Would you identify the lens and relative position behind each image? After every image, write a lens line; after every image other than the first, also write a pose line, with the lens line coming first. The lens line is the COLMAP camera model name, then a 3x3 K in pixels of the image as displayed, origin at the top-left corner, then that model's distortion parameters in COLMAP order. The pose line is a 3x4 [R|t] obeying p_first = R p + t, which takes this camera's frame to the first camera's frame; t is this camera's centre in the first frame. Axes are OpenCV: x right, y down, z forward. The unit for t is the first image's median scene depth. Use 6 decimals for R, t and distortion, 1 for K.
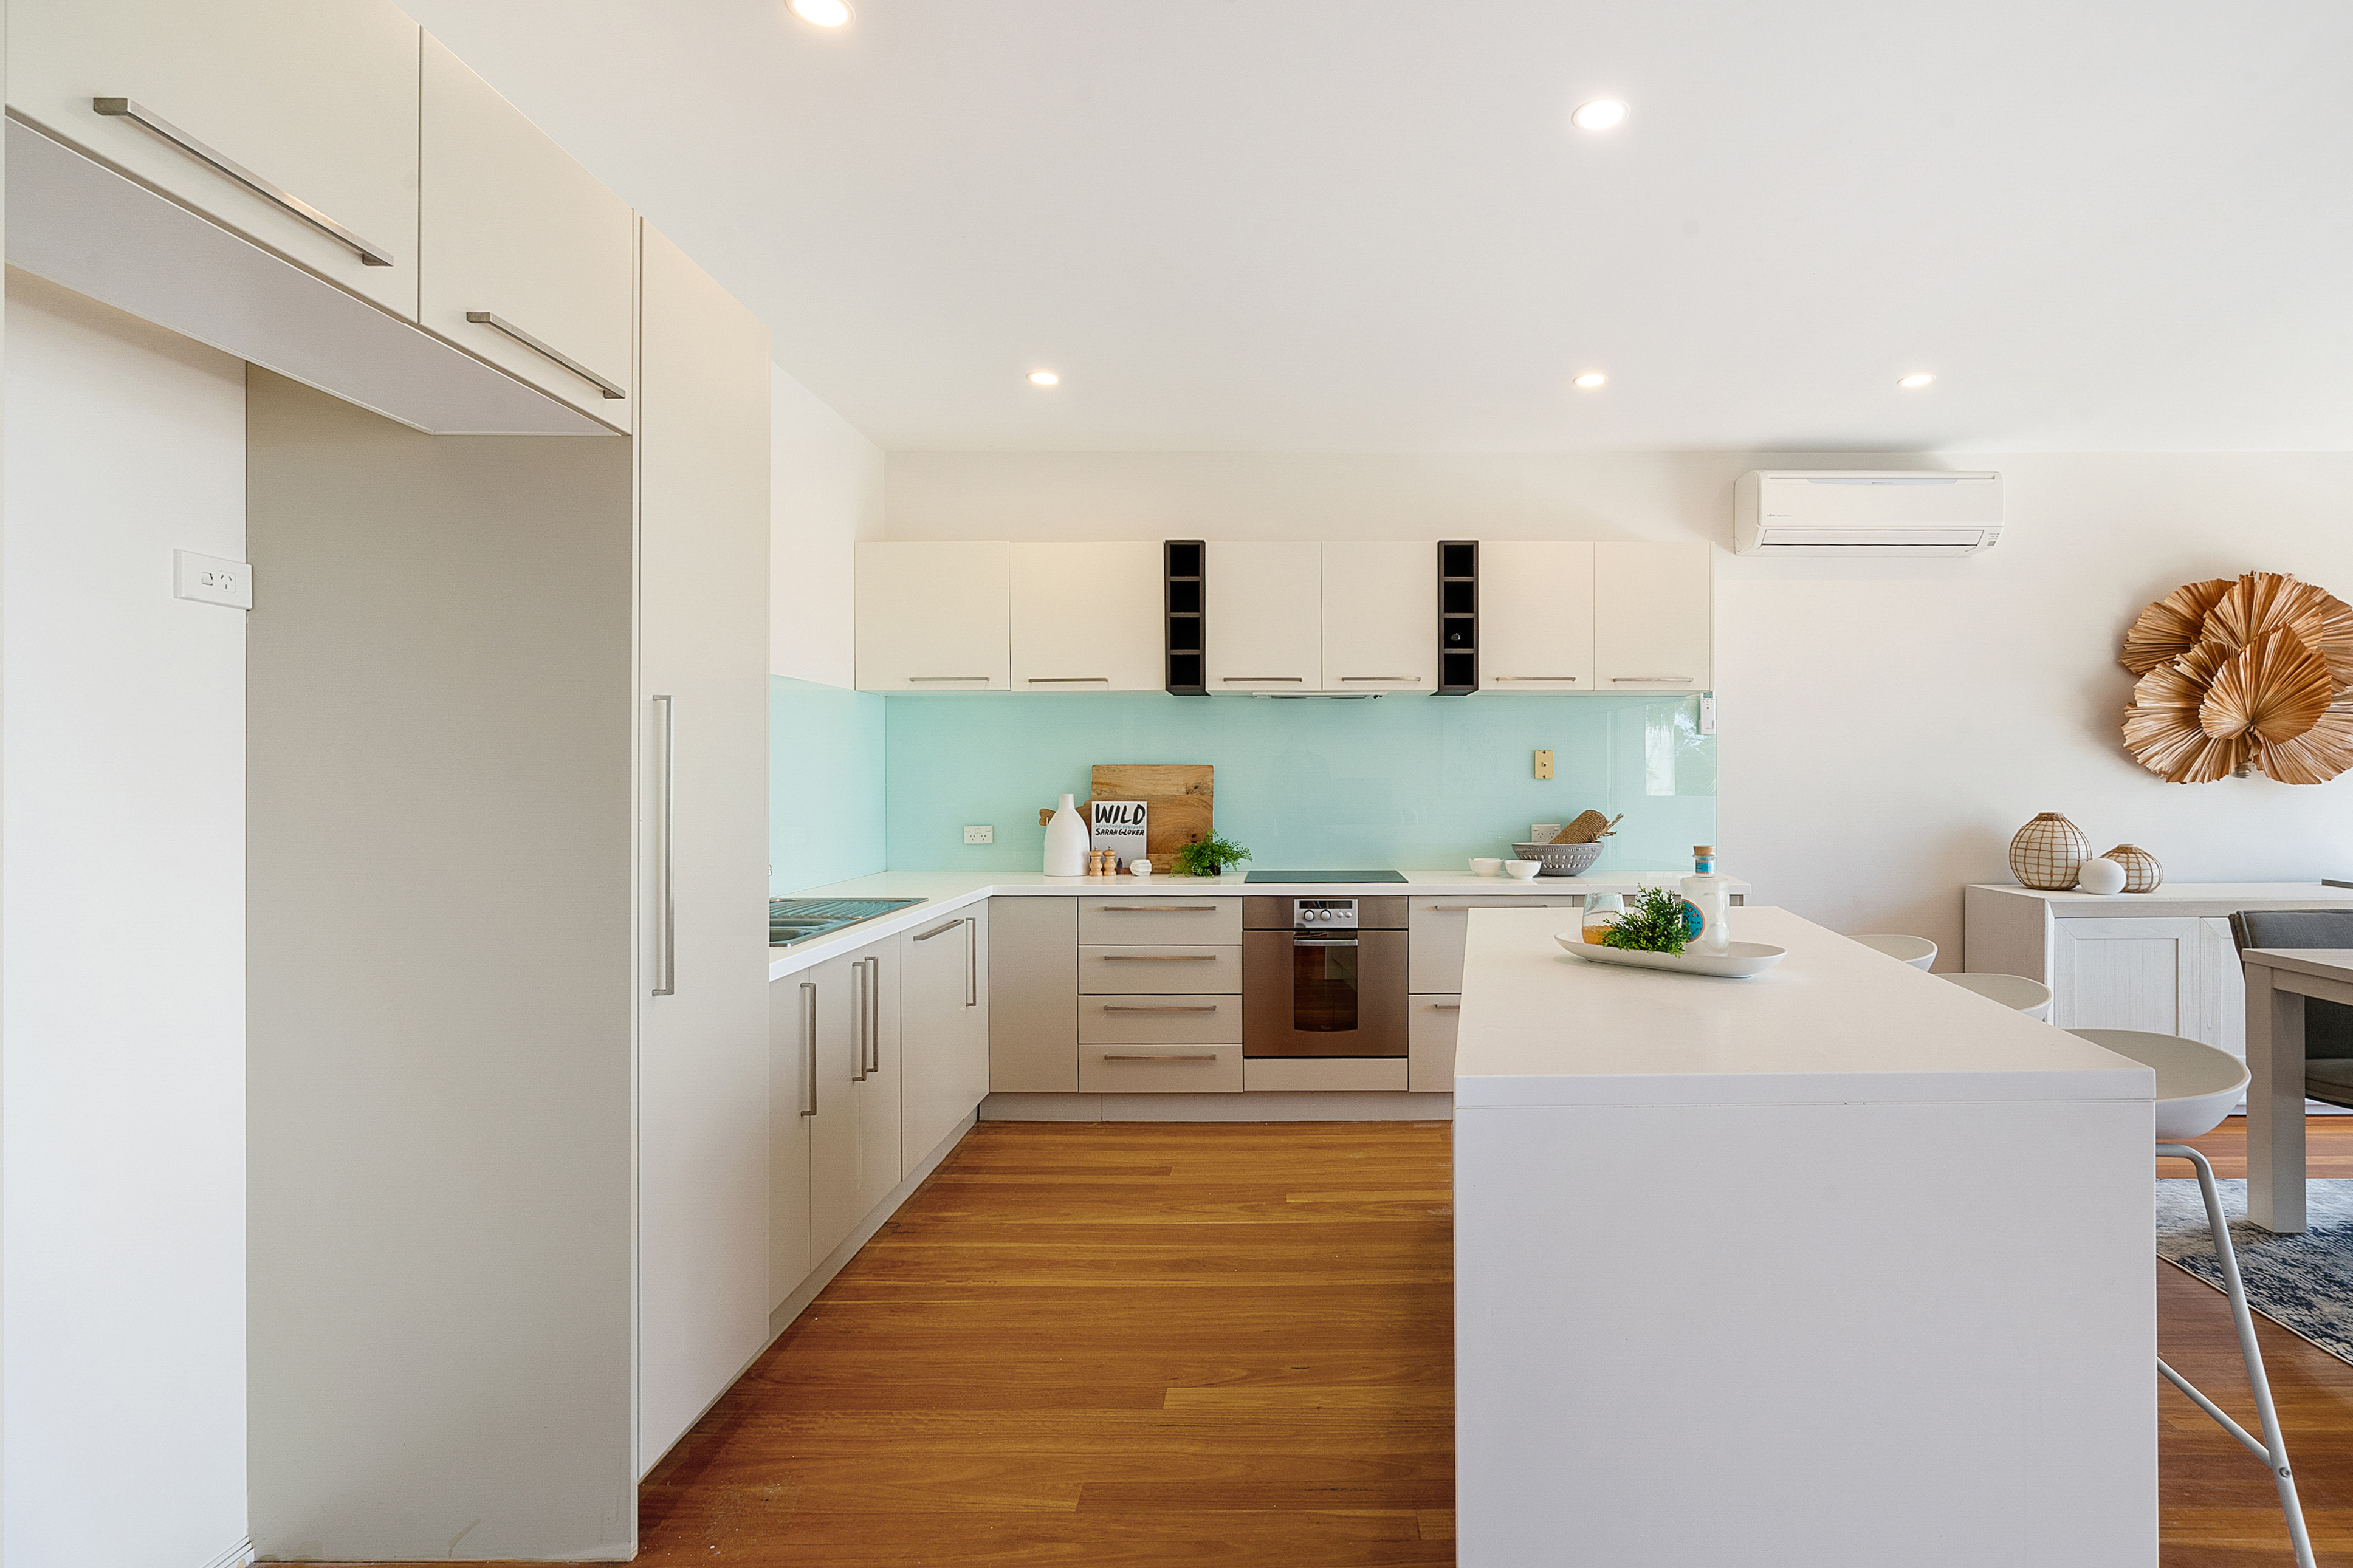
lens RADIAL K [[1355.2, 0, 1183.0], [0, 1355.2, 793.7], [0, 0, 1]] dist [-0.000716, 0.000771]
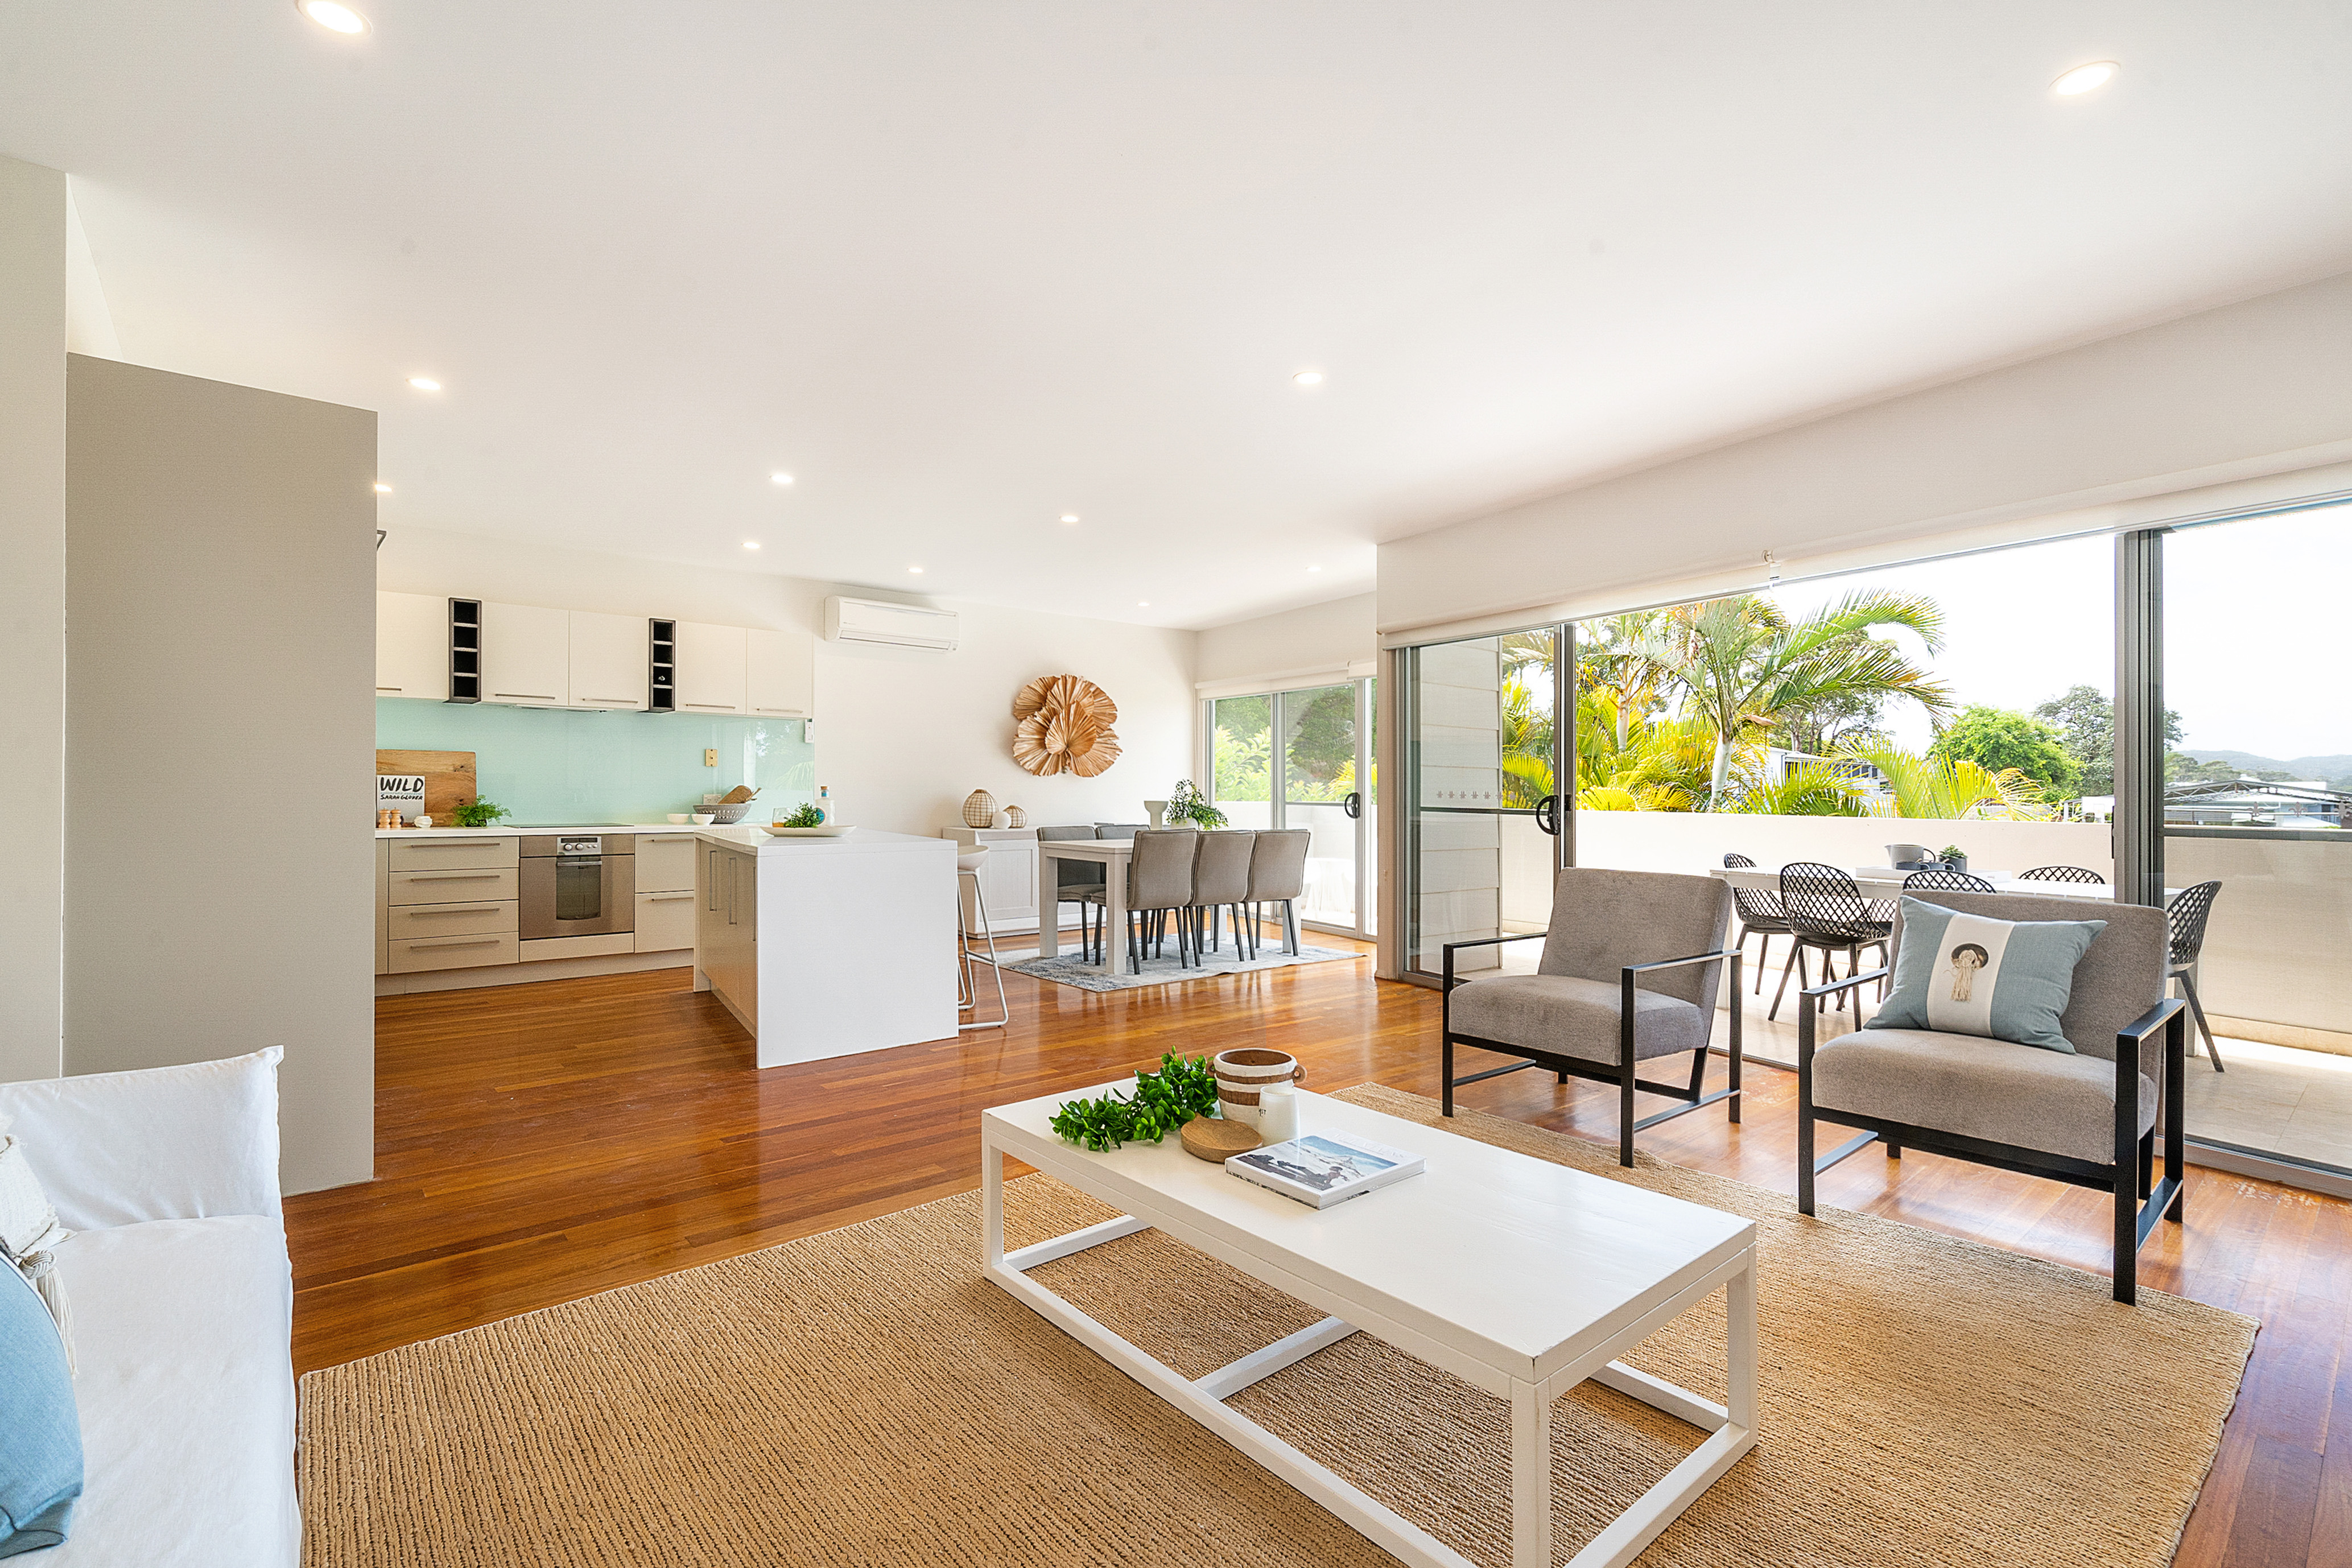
lens RADIAL K [[1069.5, 0, 1181.6], [0, 1069.5, 793.5], [0, 0, 1]] dist [-0.005939, -0.002430]
pose [[0.750319, 0.004696, 0.661059, -0.170231], [-0.006083, 0.999981, -0.000199, 0.019586], [-0.661047, -0.003872, 0.750334, -0.365726]]
